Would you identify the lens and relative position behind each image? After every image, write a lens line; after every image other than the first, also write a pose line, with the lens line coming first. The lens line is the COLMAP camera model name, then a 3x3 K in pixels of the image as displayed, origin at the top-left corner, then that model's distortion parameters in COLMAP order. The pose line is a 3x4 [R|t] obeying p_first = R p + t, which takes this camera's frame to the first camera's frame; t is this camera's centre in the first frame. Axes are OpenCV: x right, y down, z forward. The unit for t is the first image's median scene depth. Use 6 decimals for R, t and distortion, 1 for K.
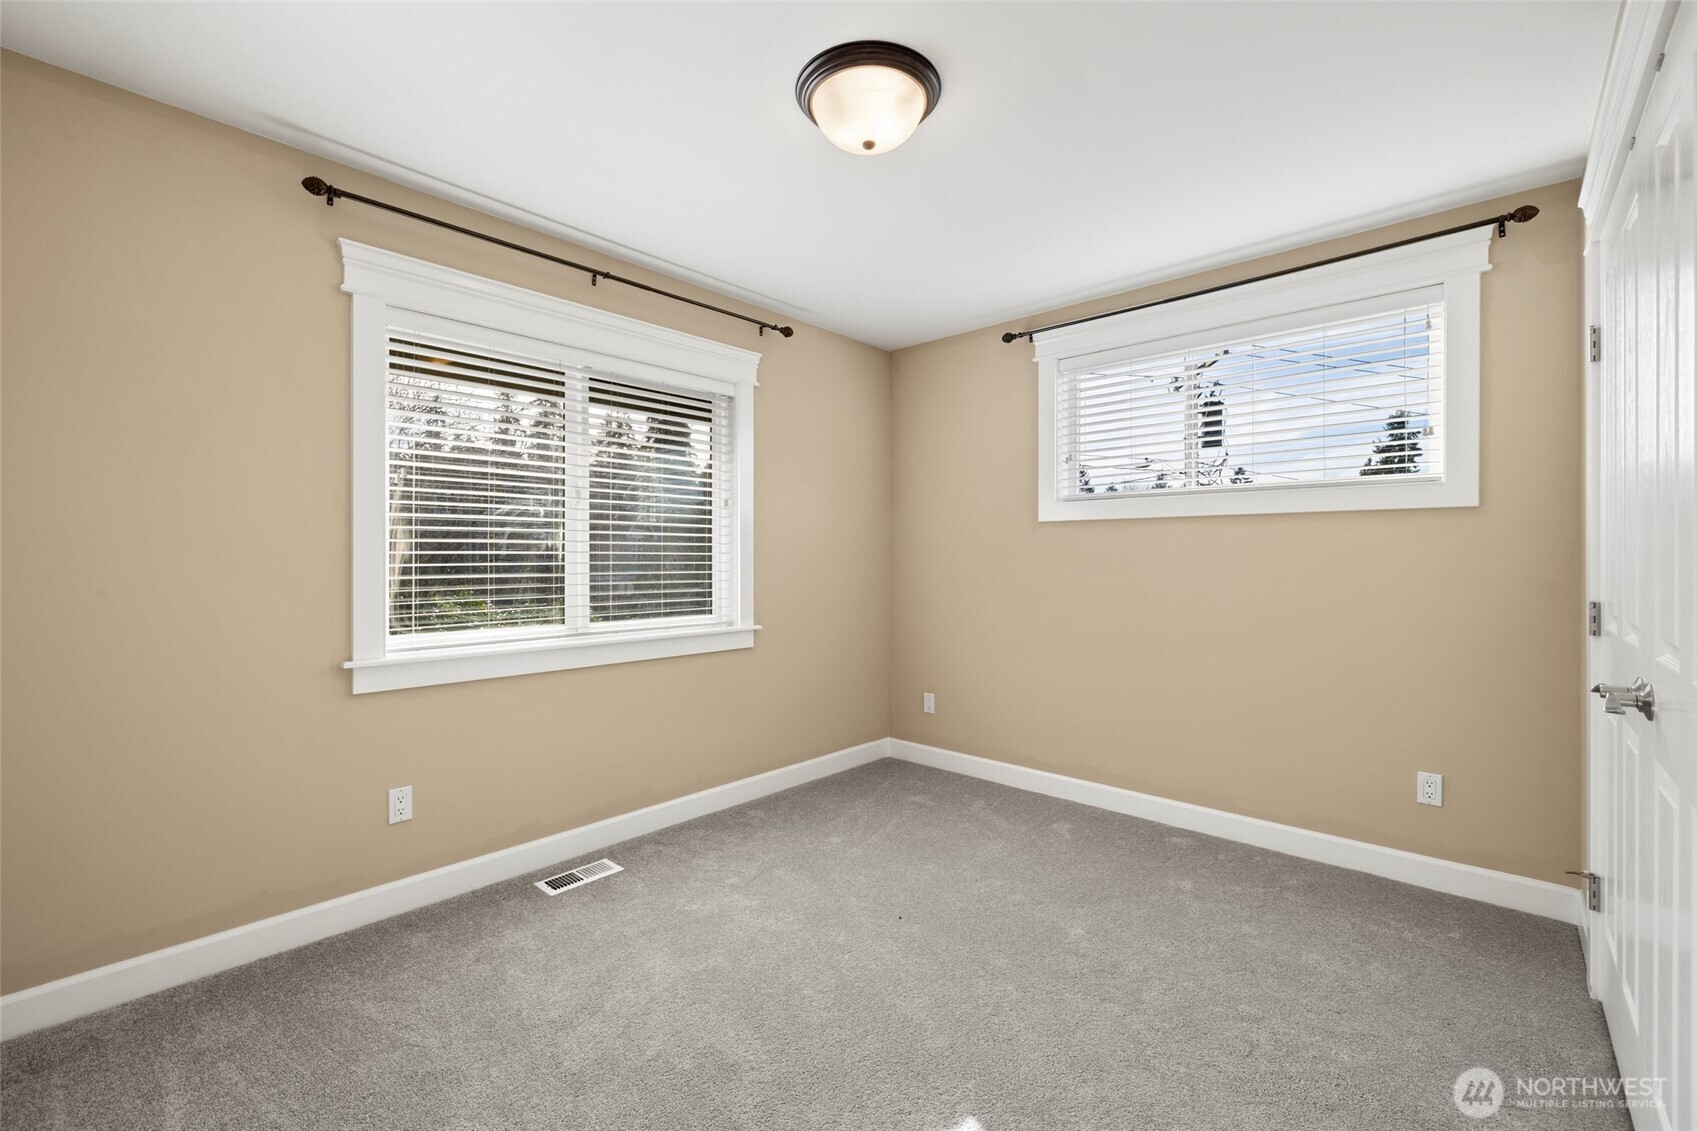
lens RADIAL K [[715.3, 0, 854.1], [0, 715.3, 555.5], [0, 0, 1]] dist [-0.001577, -0.000029]
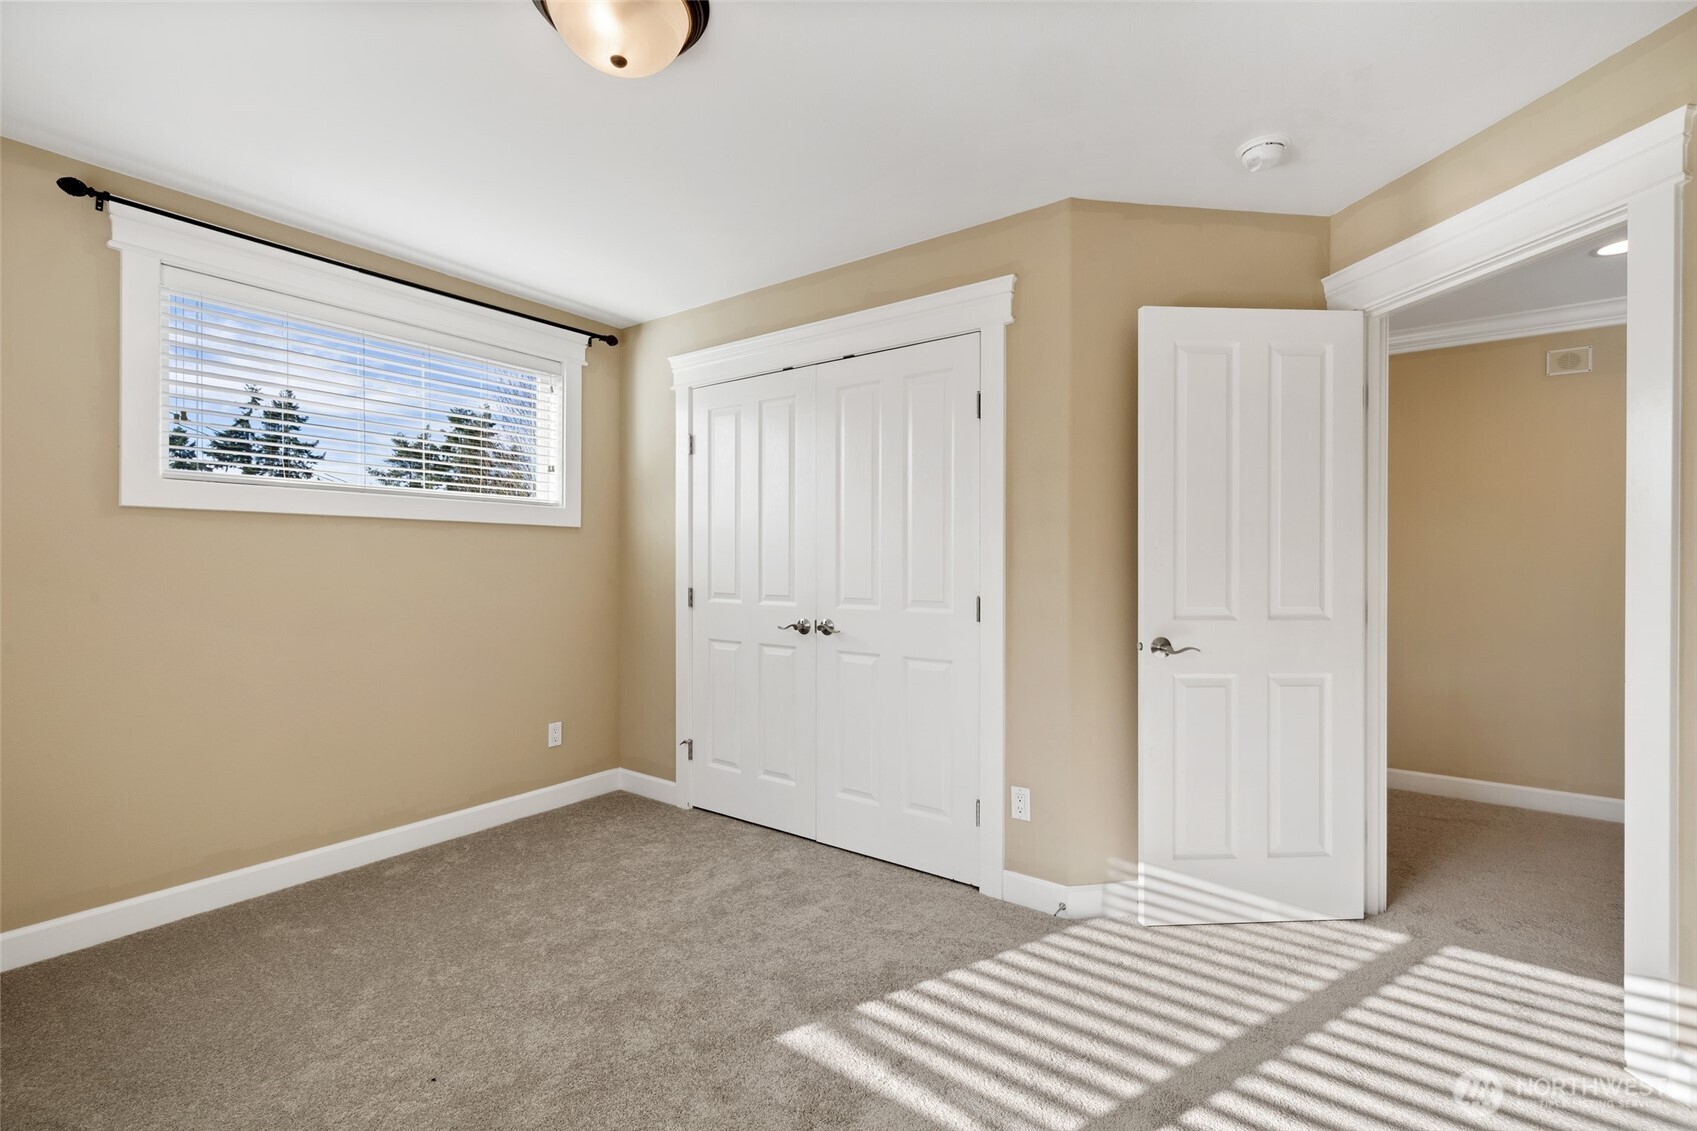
lens RADIAL K [[715.3, 0, 854.1], [0, 715.3, 555.5], [0, 0, 1]] dist [-0.001577, -0.000029]
pose [[-0.106250, 0.007731, 0.994309, -0.595372], [-0.006663, 0.999942, -0.008487, -0.003205], [-0.994317, -0.007527, -0.106192, 0.583690]]
